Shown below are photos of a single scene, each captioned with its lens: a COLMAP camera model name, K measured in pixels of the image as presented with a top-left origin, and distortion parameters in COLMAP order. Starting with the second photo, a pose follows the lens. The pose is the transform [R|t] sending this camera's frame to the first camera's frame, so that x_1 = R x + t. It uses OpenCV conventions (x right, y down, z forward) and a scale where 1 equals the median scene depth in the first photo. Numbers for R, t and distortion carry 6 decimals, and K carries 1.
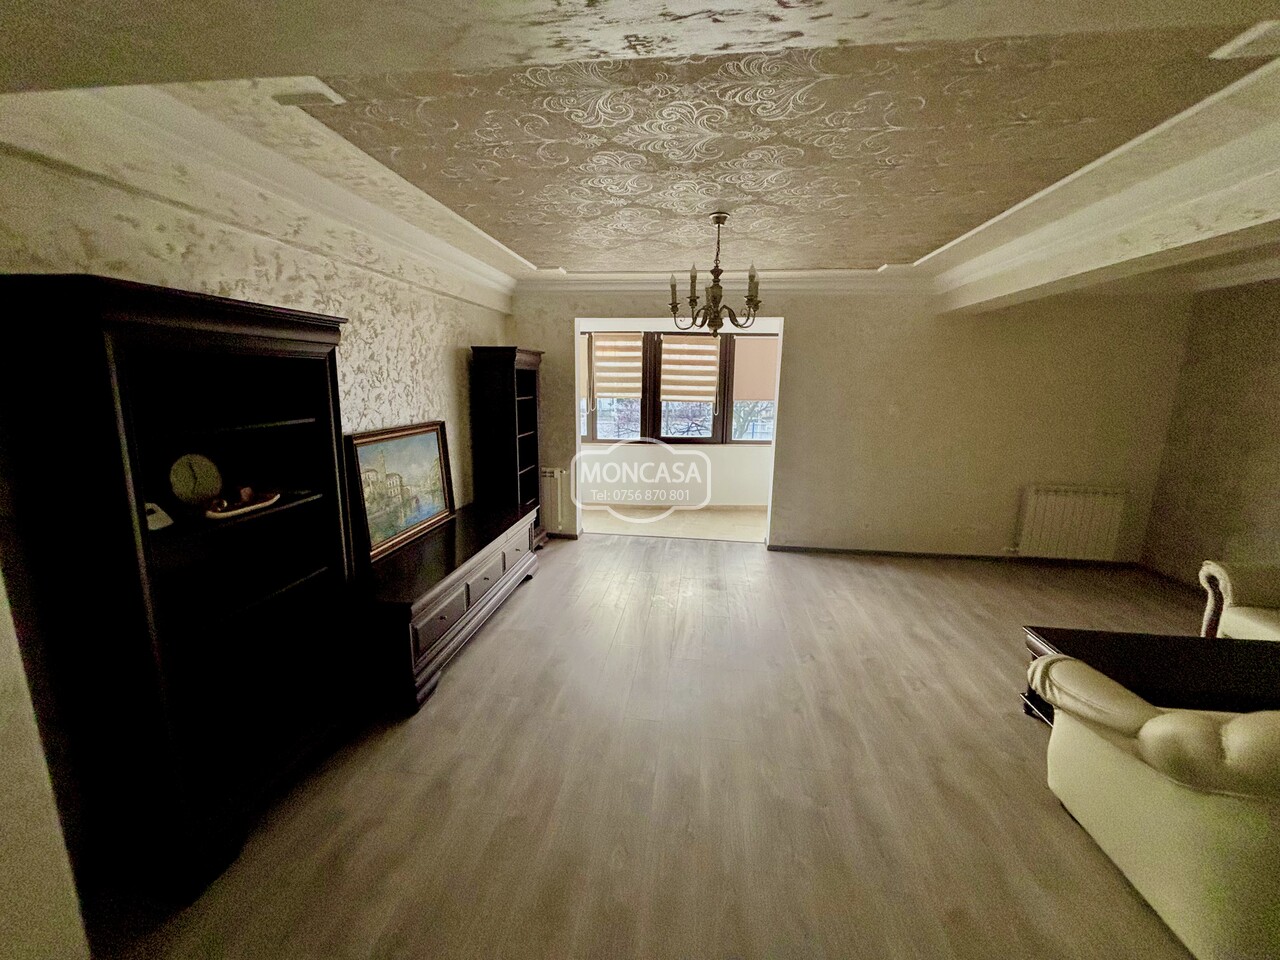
lens RADIAL K [[510.6, 0, 639.2], [0, 510.6, 476.7], [0, 0, 1]] dist [-0.010753, -0.000137]
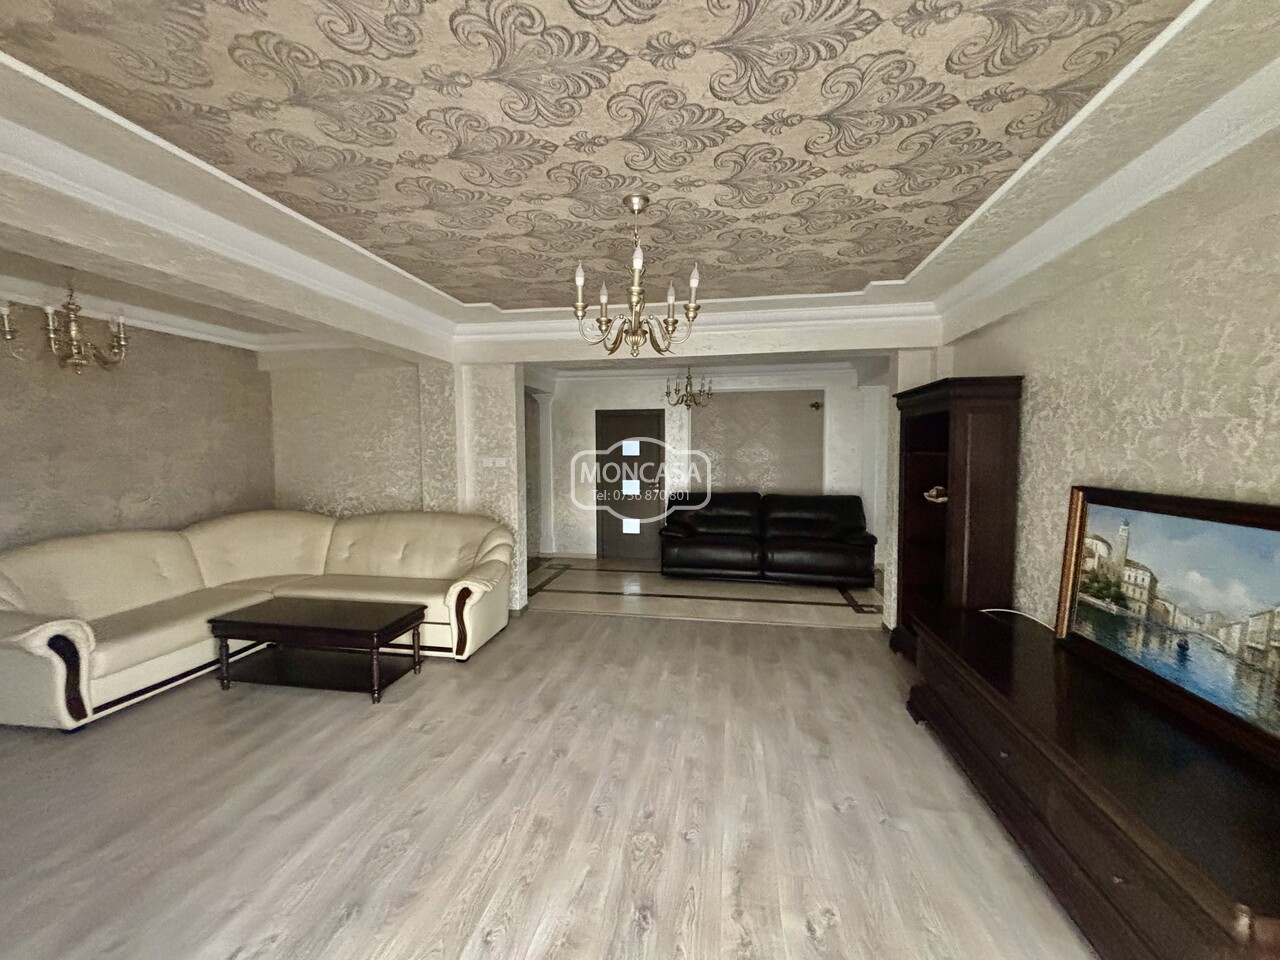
lens RADIAL K [[510.6, 0, 639.2], [0, 510.6, 476.7], [0, 0, 1]] dist [-0.010753, -0.000137]
pose [[-0.998740, -0.013392, 0.048367, 0.088335], [-0.001303, 0.970336, 0.241758, -0.236468], [-0.050170, 0.241391, -0.969130, 1.471061]]
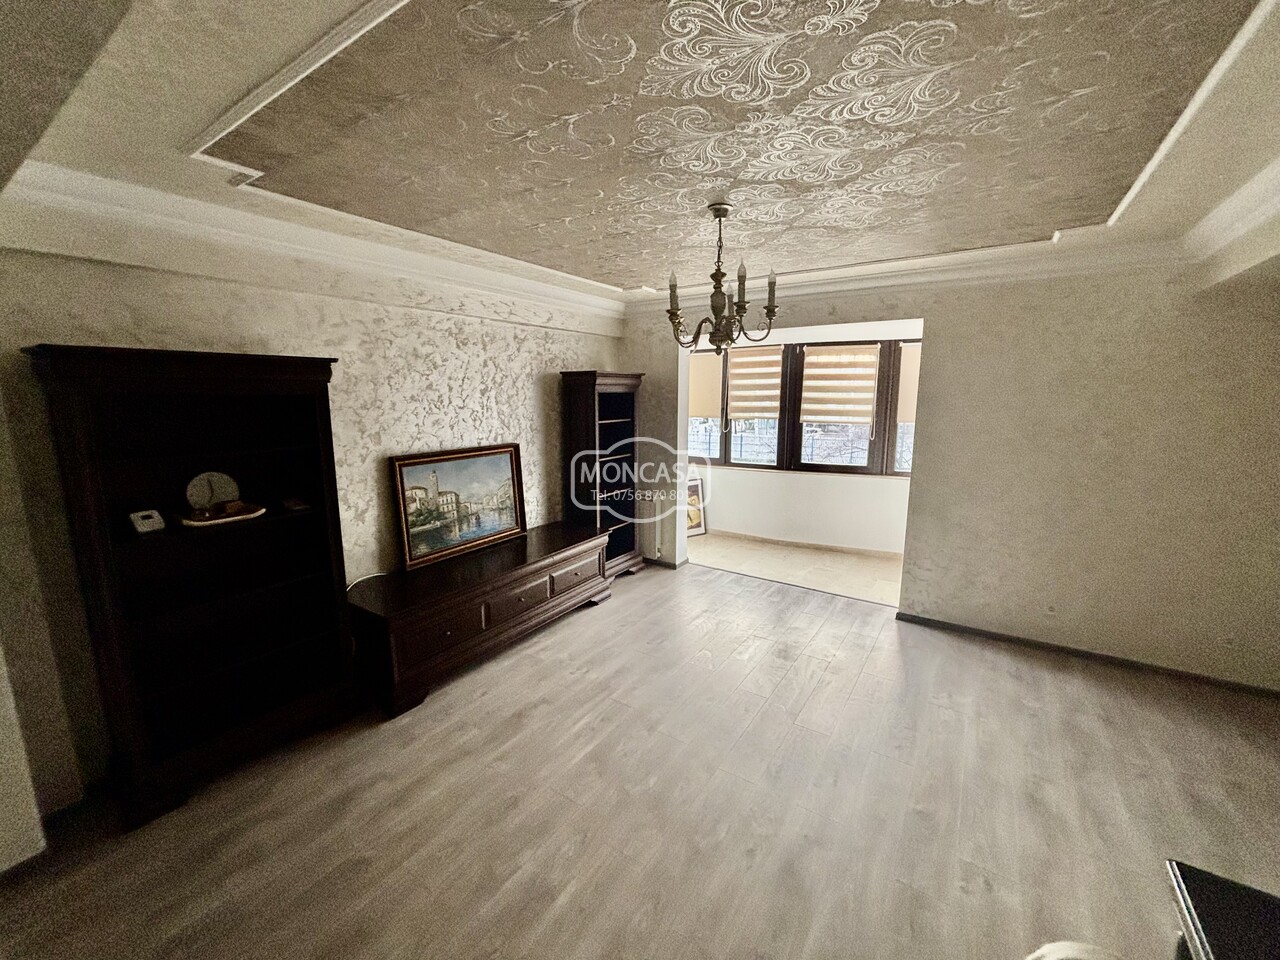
lens RADIAL K [[512.4, 0, 639.4], [0, 512.4, 475.9], [0, 0, 1]] dist [0.011970, -0.010336]
pose [[0.892201, 0.055271, -0.448244, 0.351585], [-0.067808, 0.997627, -0.011955, -0.049956], [0.446519, 0.041061, 0.893832, 0.176440]]
